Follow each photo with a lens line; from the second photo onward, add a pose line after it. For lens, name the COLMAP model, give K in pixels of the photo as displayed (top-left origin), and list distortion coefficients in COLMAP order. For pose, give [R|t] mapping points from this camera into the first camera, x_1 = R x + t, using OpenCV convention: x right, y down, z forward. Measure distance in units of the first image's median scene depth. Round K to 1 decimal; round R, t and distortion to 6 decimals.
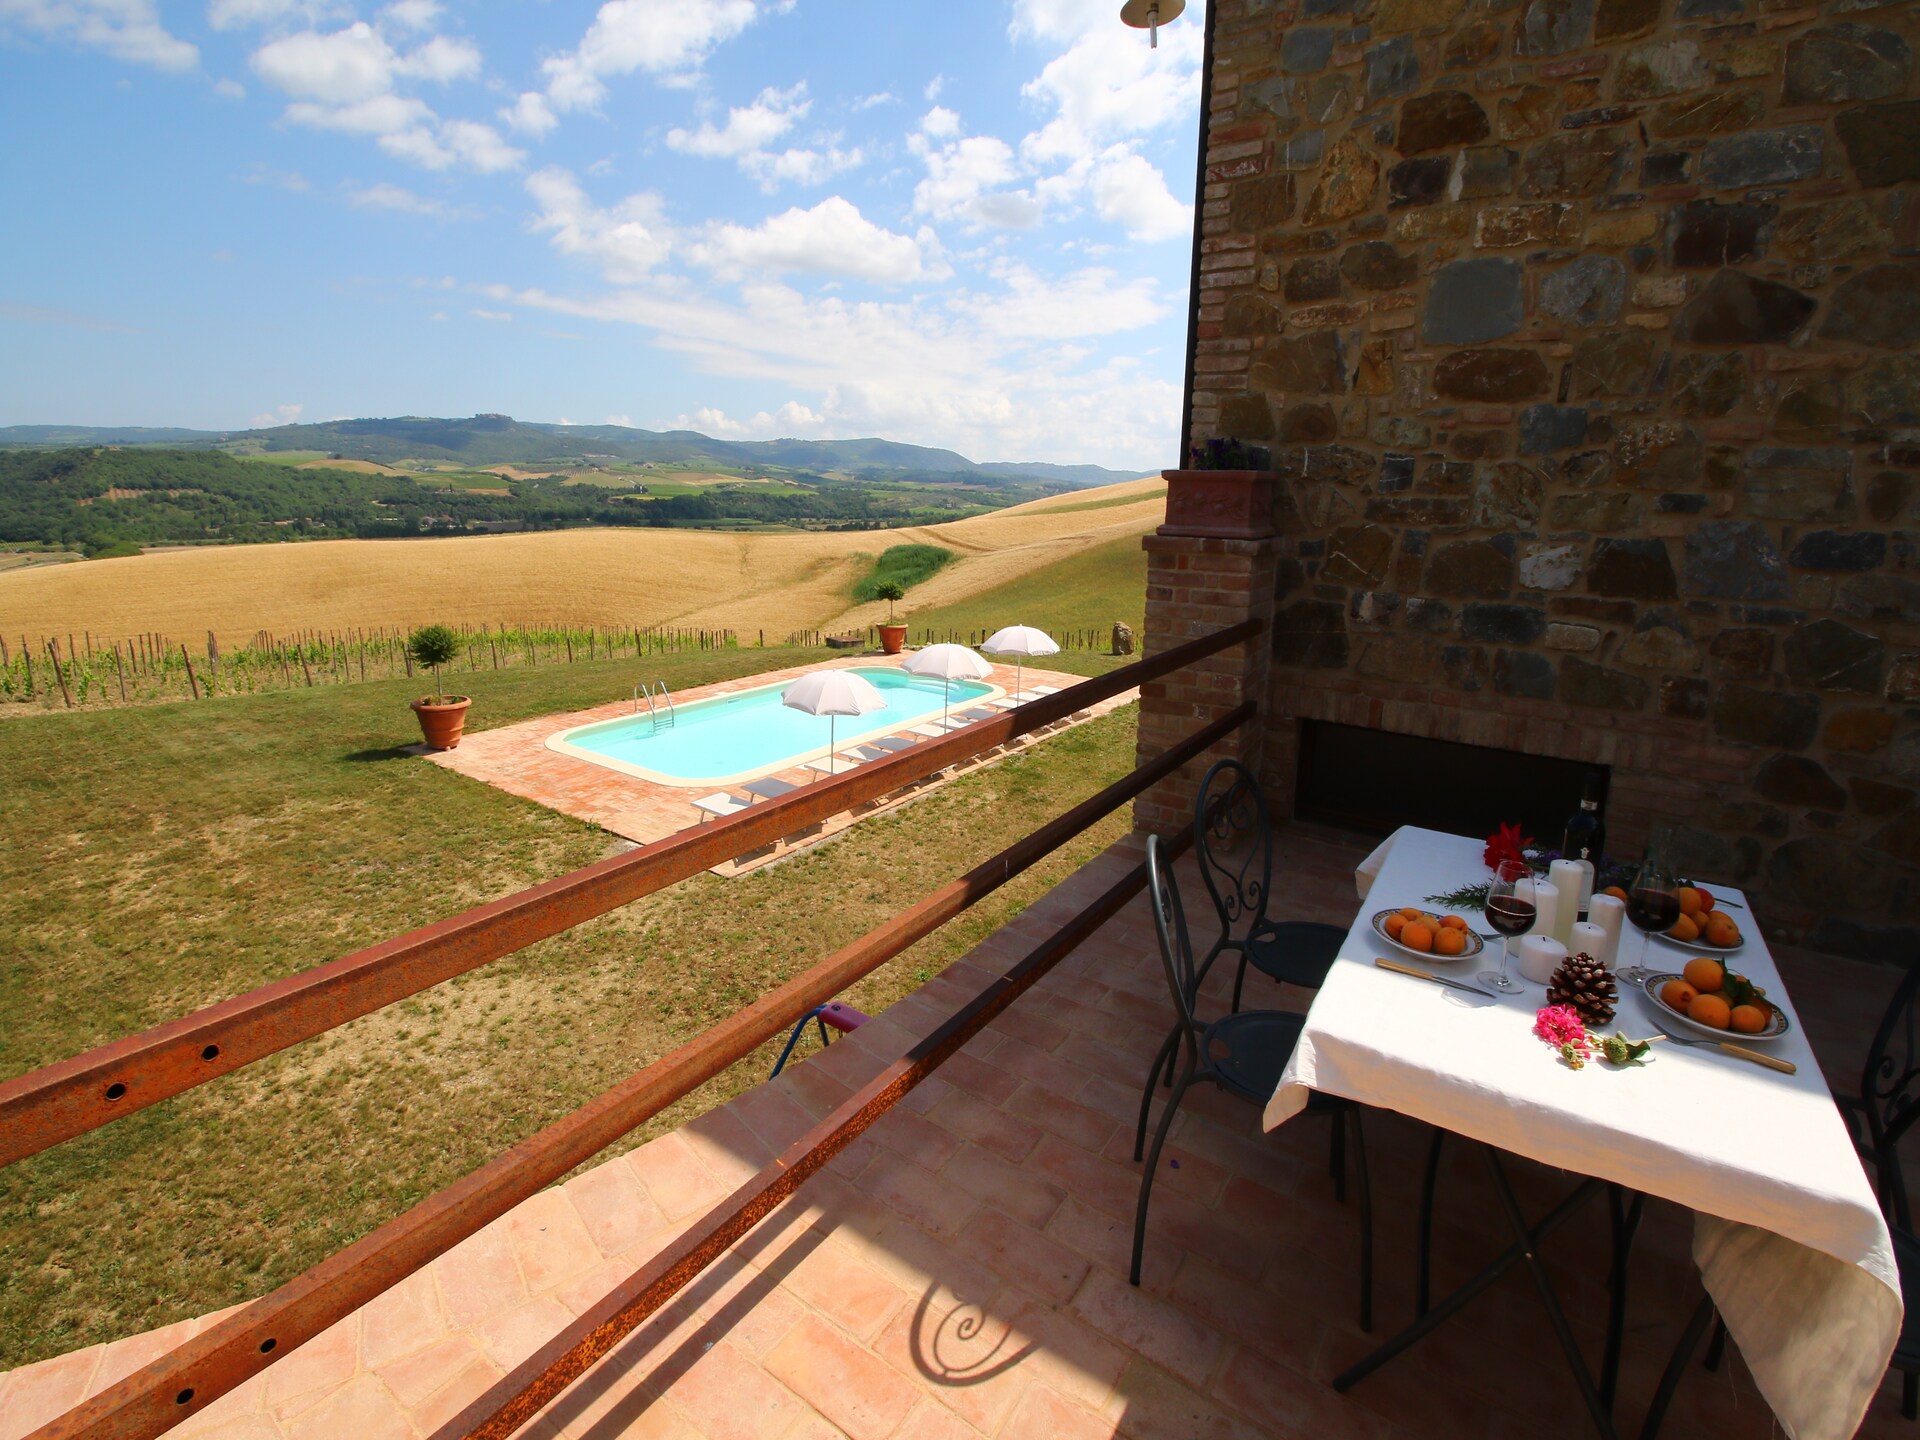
lens RADIAL K [[891.6, 0, 961.3], [0, 891.6, 675.0], [0, 0, 1]] dist [-0.003964, -0.010891]
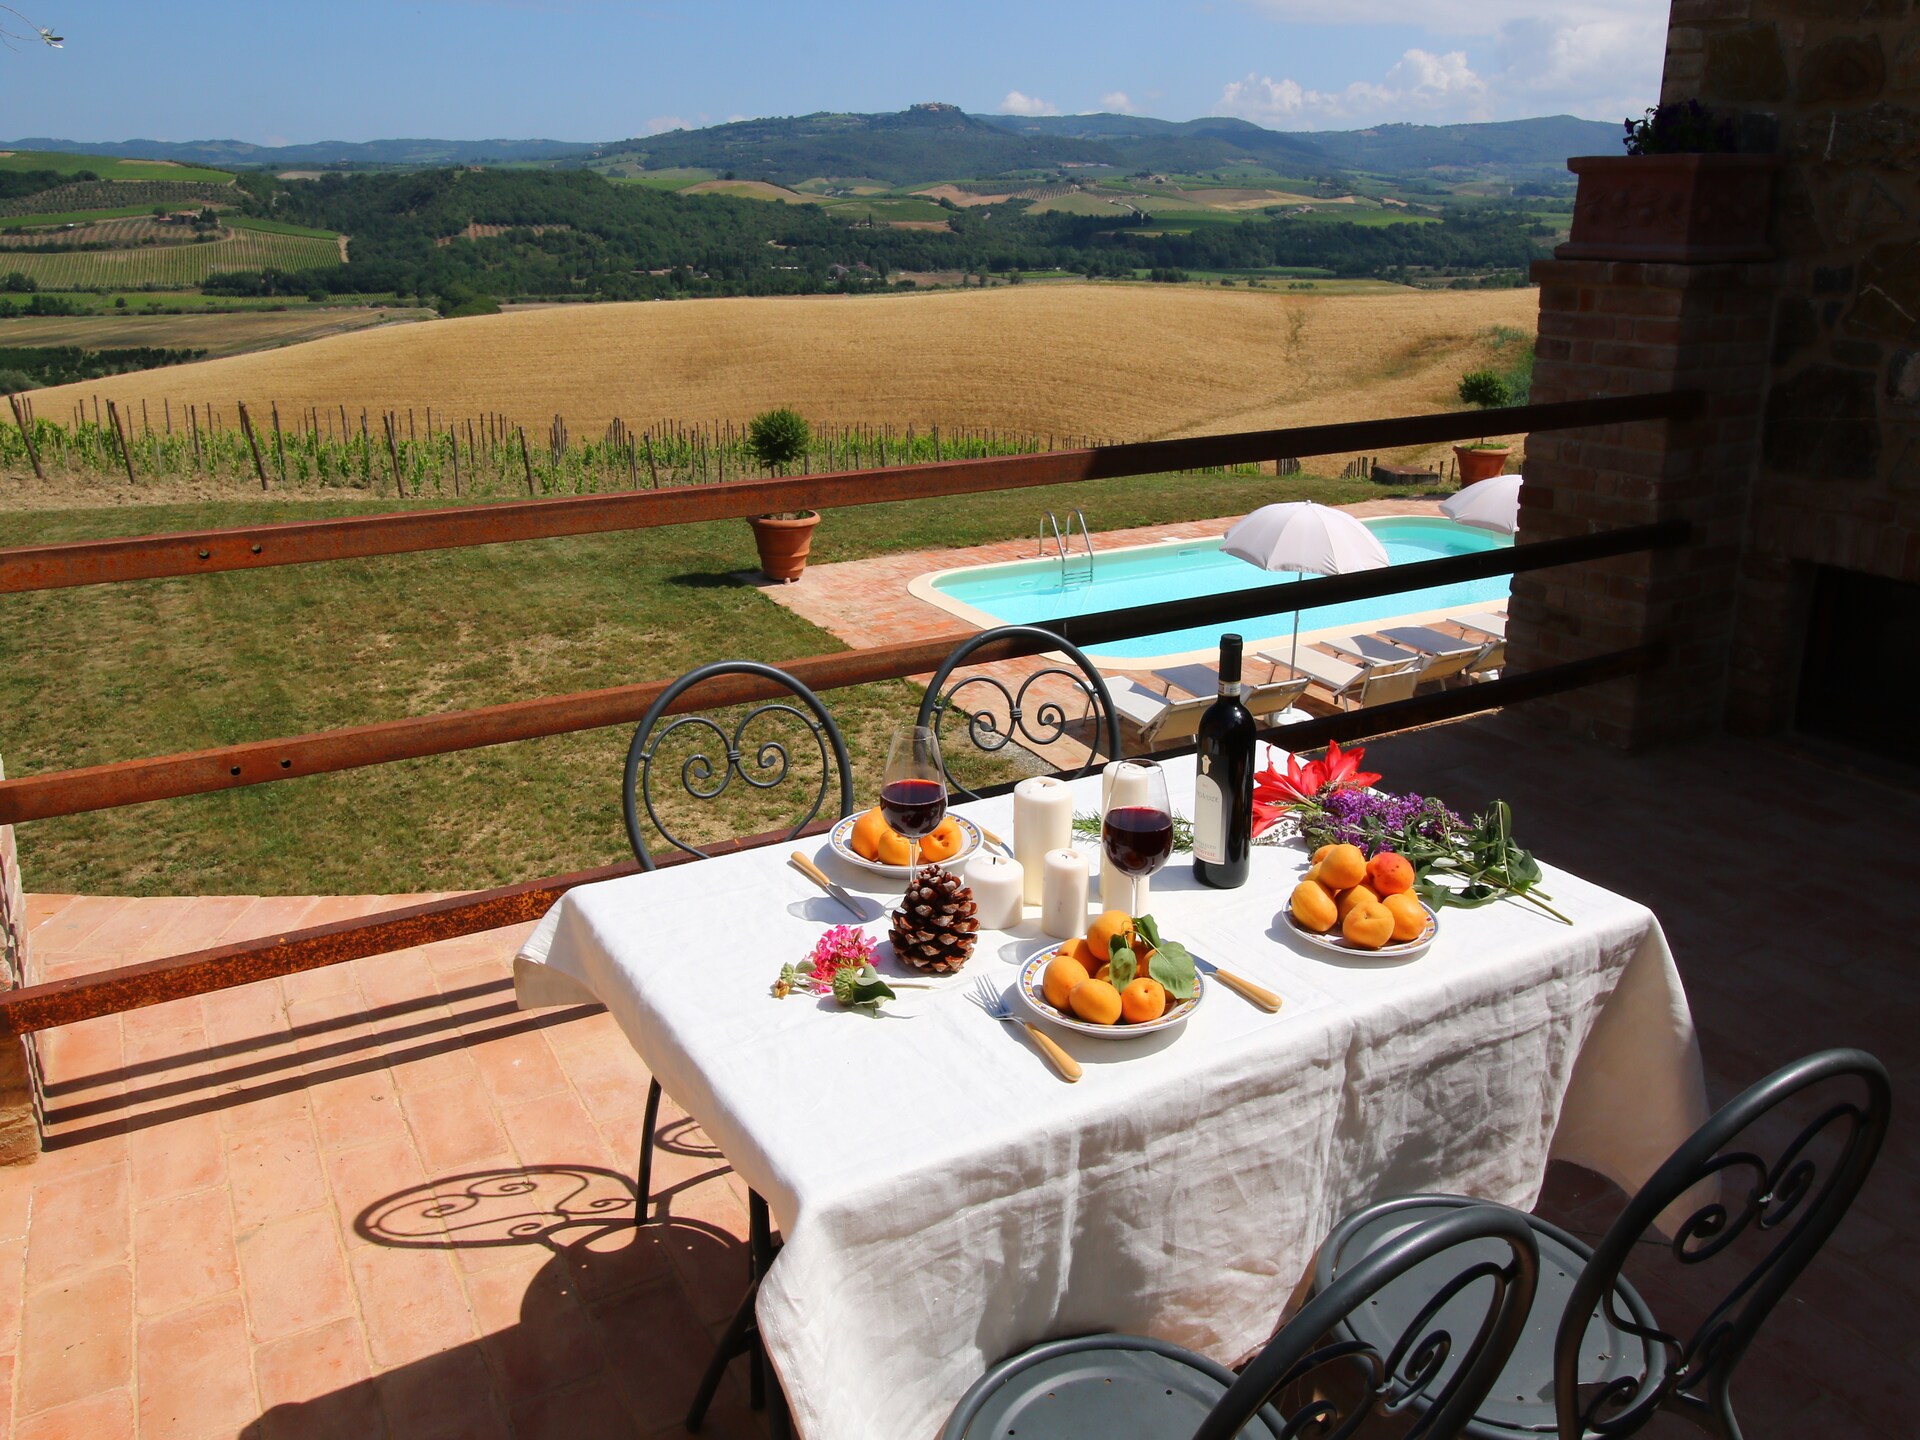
lens RADIAL K [[1508.3, 0, 960.2], [0, 1508.3, 645.0], [0, 0, 1]] dist [0.014152, -0.013843]
pose [[0.897564, 0.106638, -0.427793, 0.152045], [-0.076011, 0.993207, 0.088100, 0.028161], [0.434282, -0.046558, 0.899573, -0.094950]]
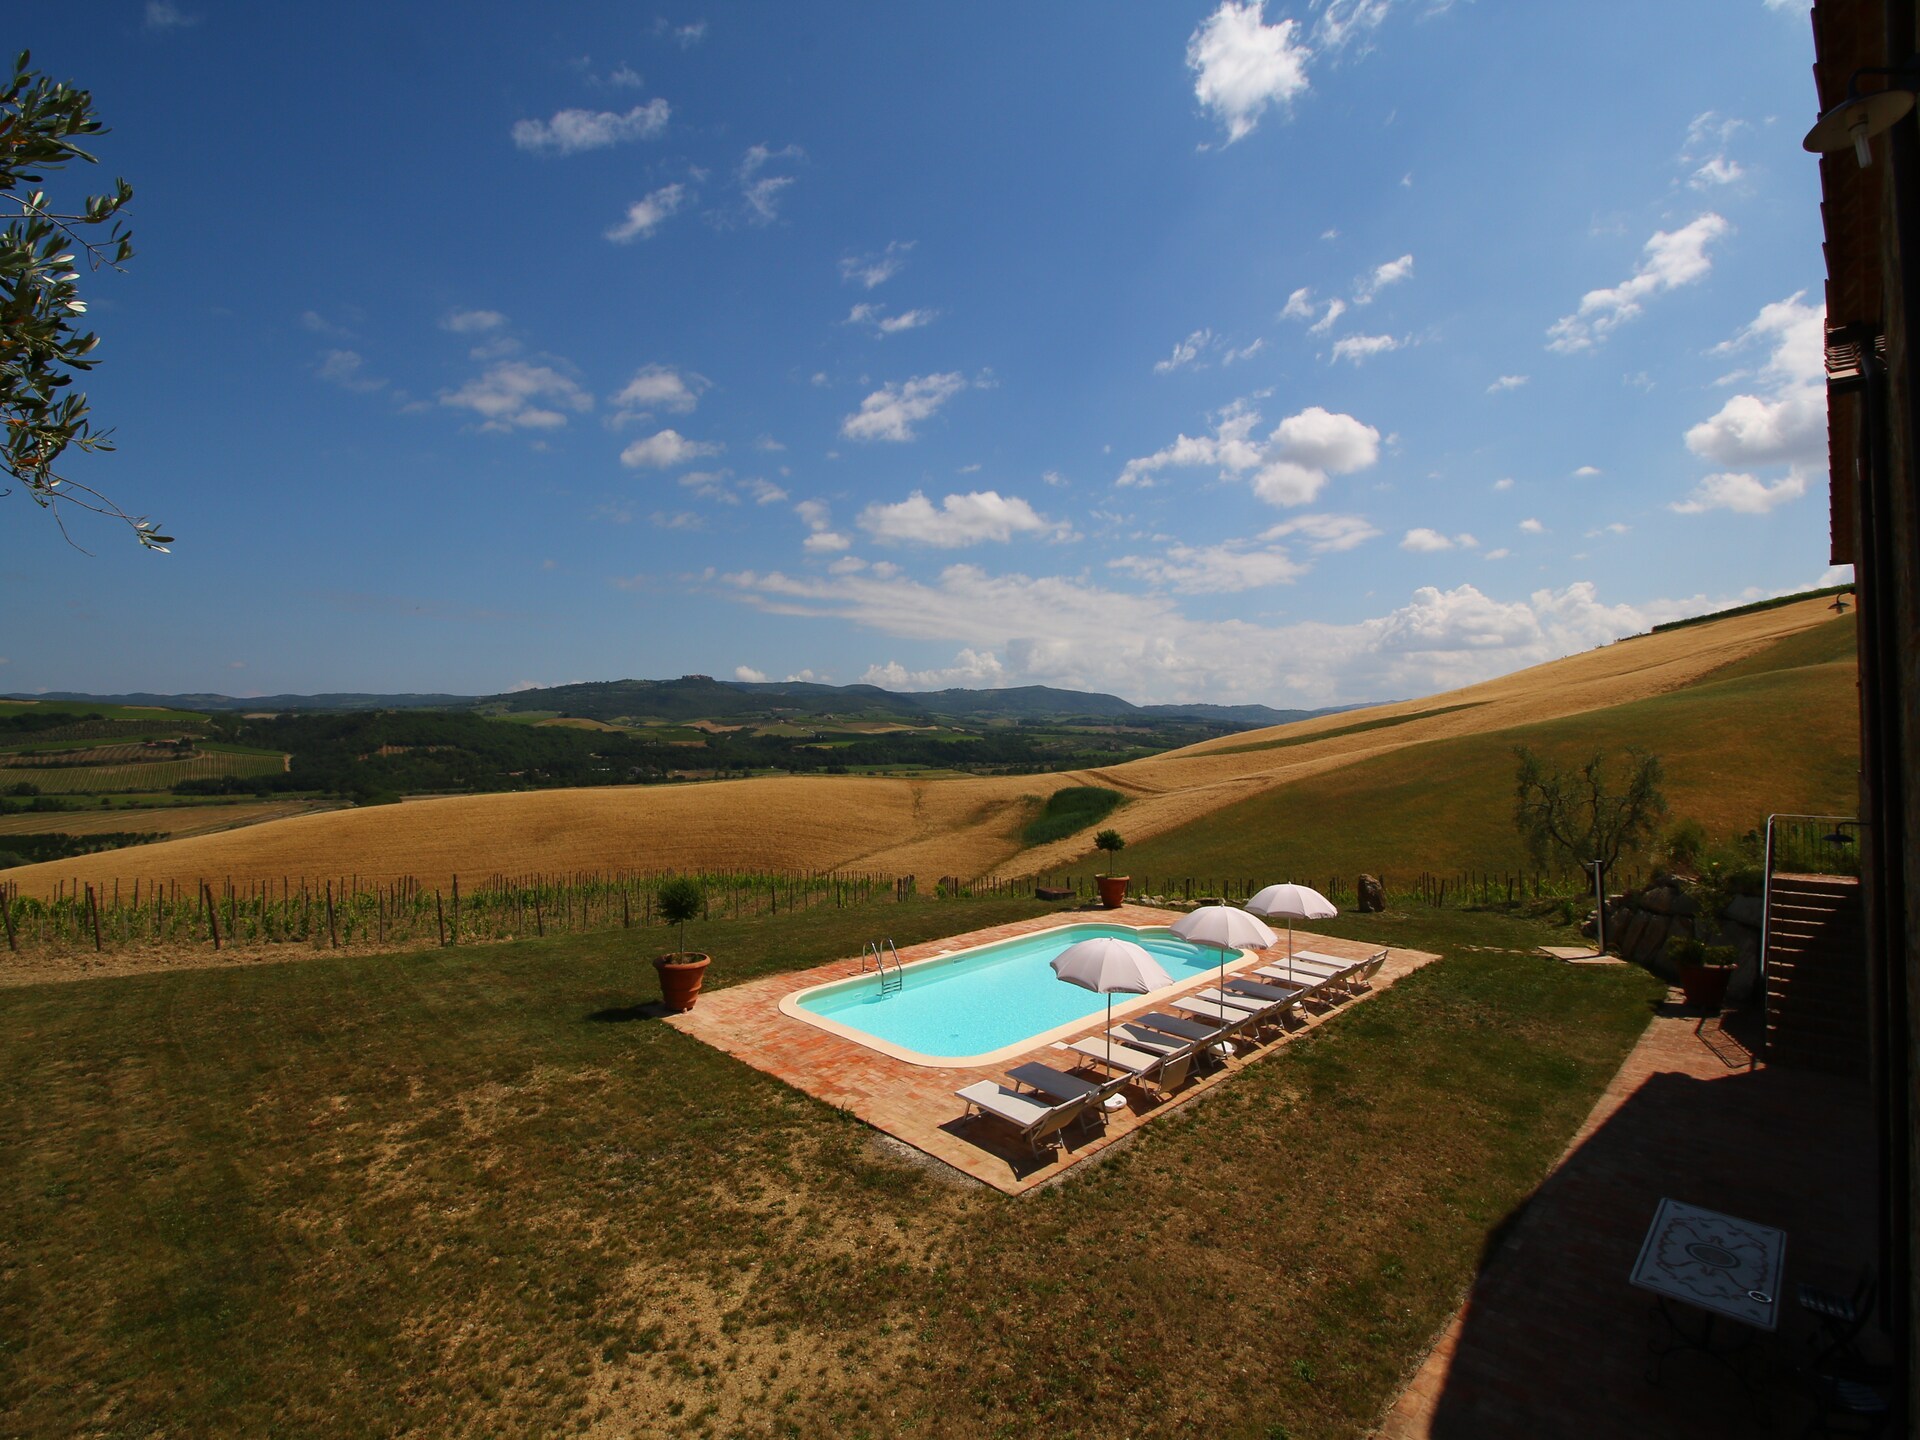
lens RADIAL K [[891.6, 0, 957.5], [0, 891.6, 724.3], [0, 0, 1]] dist [-0.003964, -0.010891]
pose [[0.982920, -0.024219, -0.182432, -0.193090], [-0.015420, 0.976978, -0.212781, -0.033688], [0.183385, 0.211960, 0.959918, 0.124276]]
